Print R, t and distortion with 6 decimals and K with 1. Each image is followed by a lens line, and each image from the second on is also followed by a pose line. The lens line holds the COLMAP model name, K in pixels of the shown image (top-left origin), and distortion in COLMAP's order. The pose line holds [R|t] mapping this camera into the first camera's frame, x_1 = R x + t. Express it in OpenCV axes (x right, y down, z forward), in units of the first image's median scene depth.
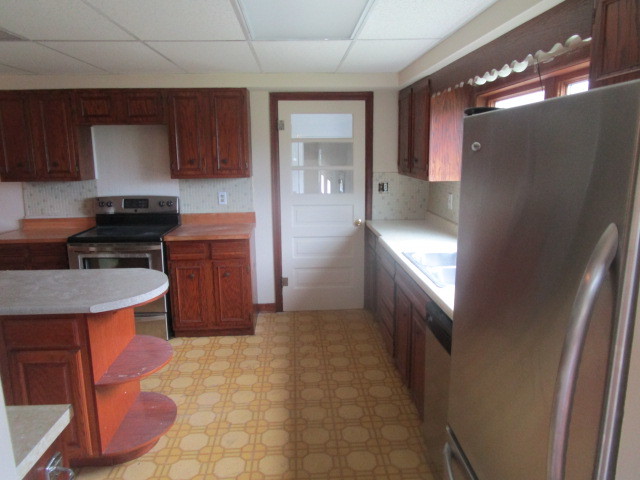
lens RADIAL K [[456.5, 0, 320.0], [0, 456.5, 240.0], [0, 0, 1]] dist [-0.024563, 0.005098]
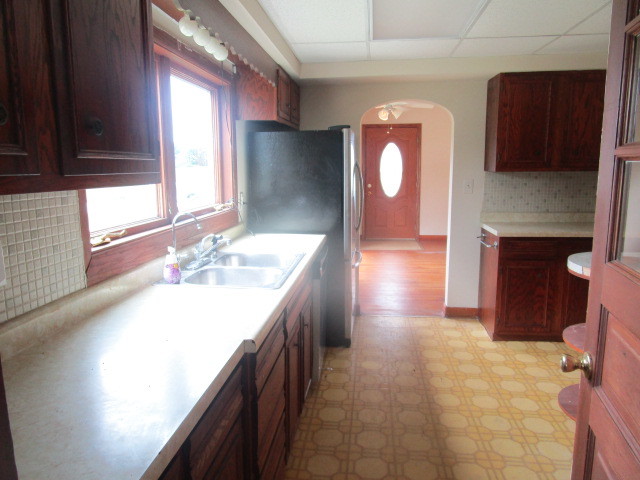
lens RADIAL K [[456.5, 0, 320.0], [0, 456.5, 240.0], [0, 0, 1]] dist [-0.024563, 0.005098]
pose [[-0.986473, -0.002981, 0.163898, 0.010311], [0.052500, 0.941424, 0.333113, -0.107760], [-0.155290, 0.337212, -0.928533, 0.704501]]
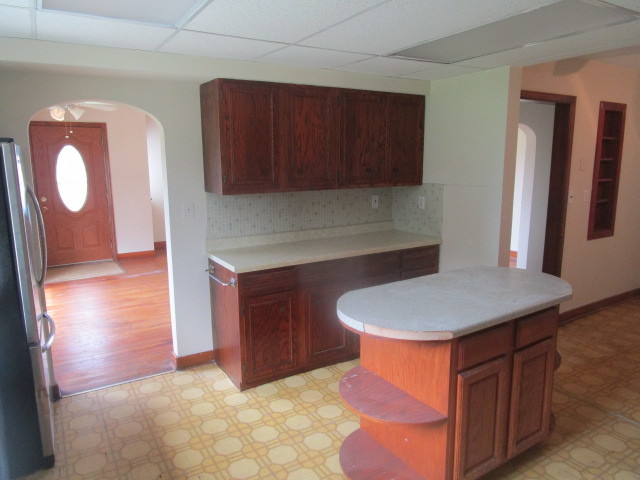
lens RADIAL K [[456.5, 0, 320.0], [0, 456.5, 240.0], [0, 0, 1]] dist [-0.024563, 0.005098]
pose [[-0.876721, 0.104516, -0.469507, 0.028349], [-0.068868, 0.938775, 0.337577, -0.112641], [0.476044, 0.328295, -0.815846, 0.570584]]
